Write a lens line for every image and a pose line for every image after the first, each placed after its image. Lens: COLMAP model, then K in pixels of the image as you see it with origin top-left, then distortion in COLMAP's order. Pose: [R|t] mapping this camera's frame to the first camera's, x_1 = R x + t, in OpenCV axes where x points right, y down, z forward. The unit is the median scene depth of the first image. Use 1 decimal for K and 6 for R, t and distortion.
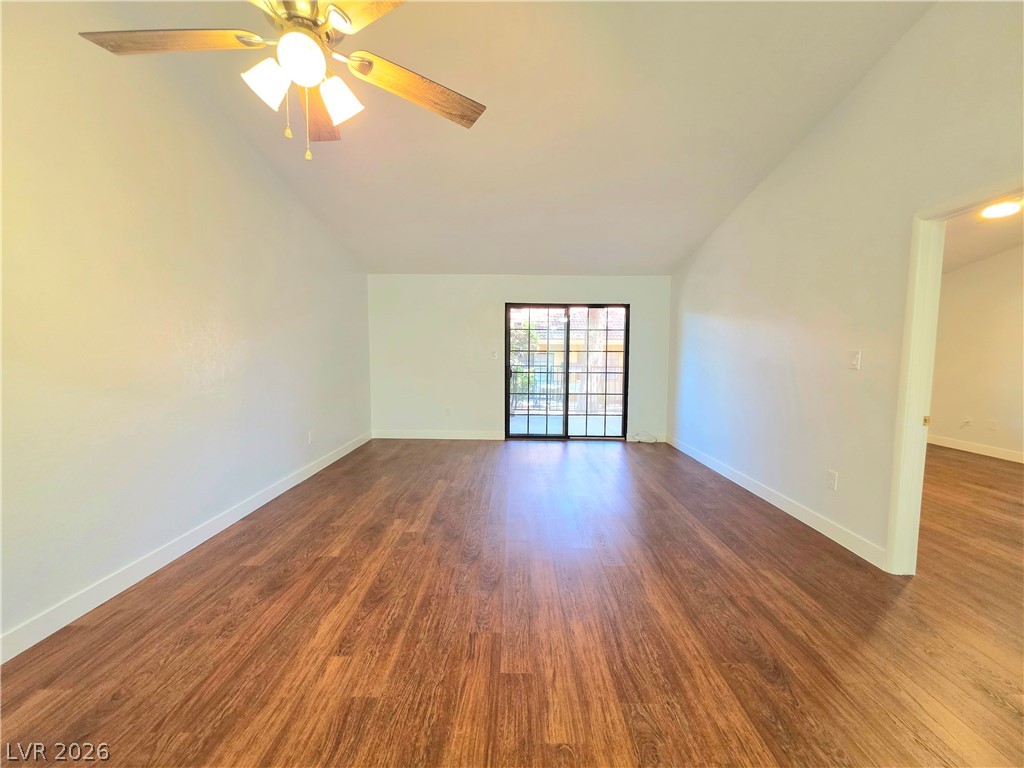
lens RADIAL K [[410.4, 0, 506.6], [0, 410.4, 380.5], [0, 0, 1]] dist [0.001724, -0.001347]
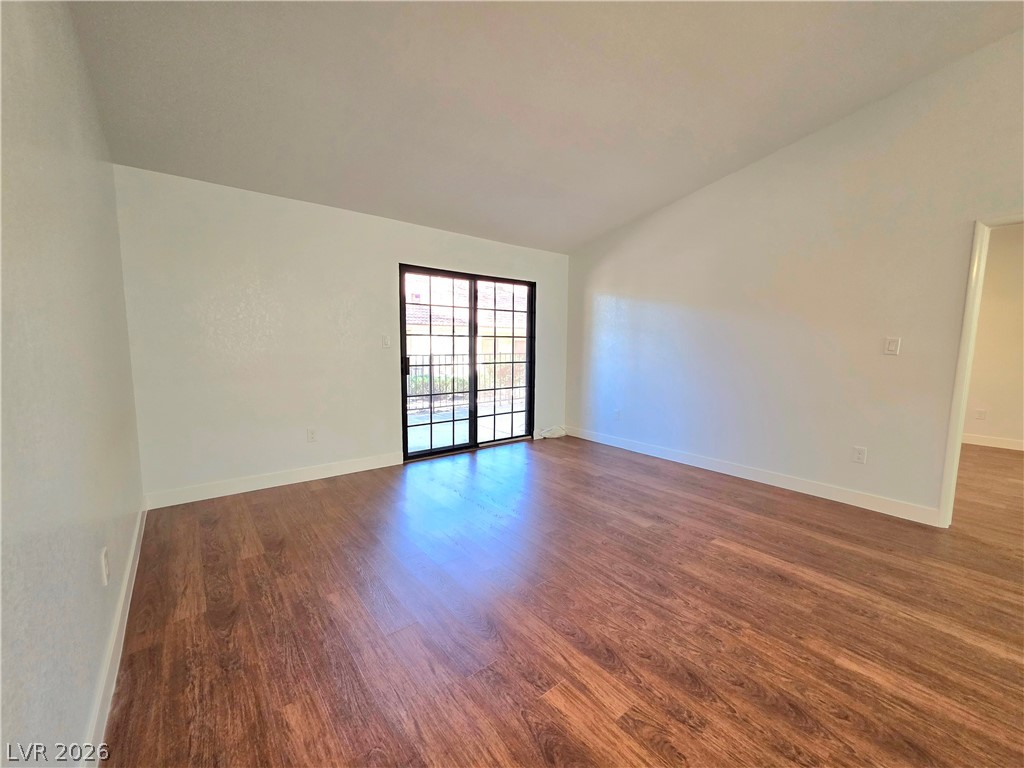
lens RADIAL K [[410.4, 0, 512.5], [0, 410.4, 388.4], [0, 0, 1]] dist [0.001724, -0.001347]
pose [[0.771952, -0.069851, 0.631831, -0.294619], [0.036139, 0.997159, 0.066086, -0.021941], [-0.634652, -0.028181, 0.772284, 0.349082]]
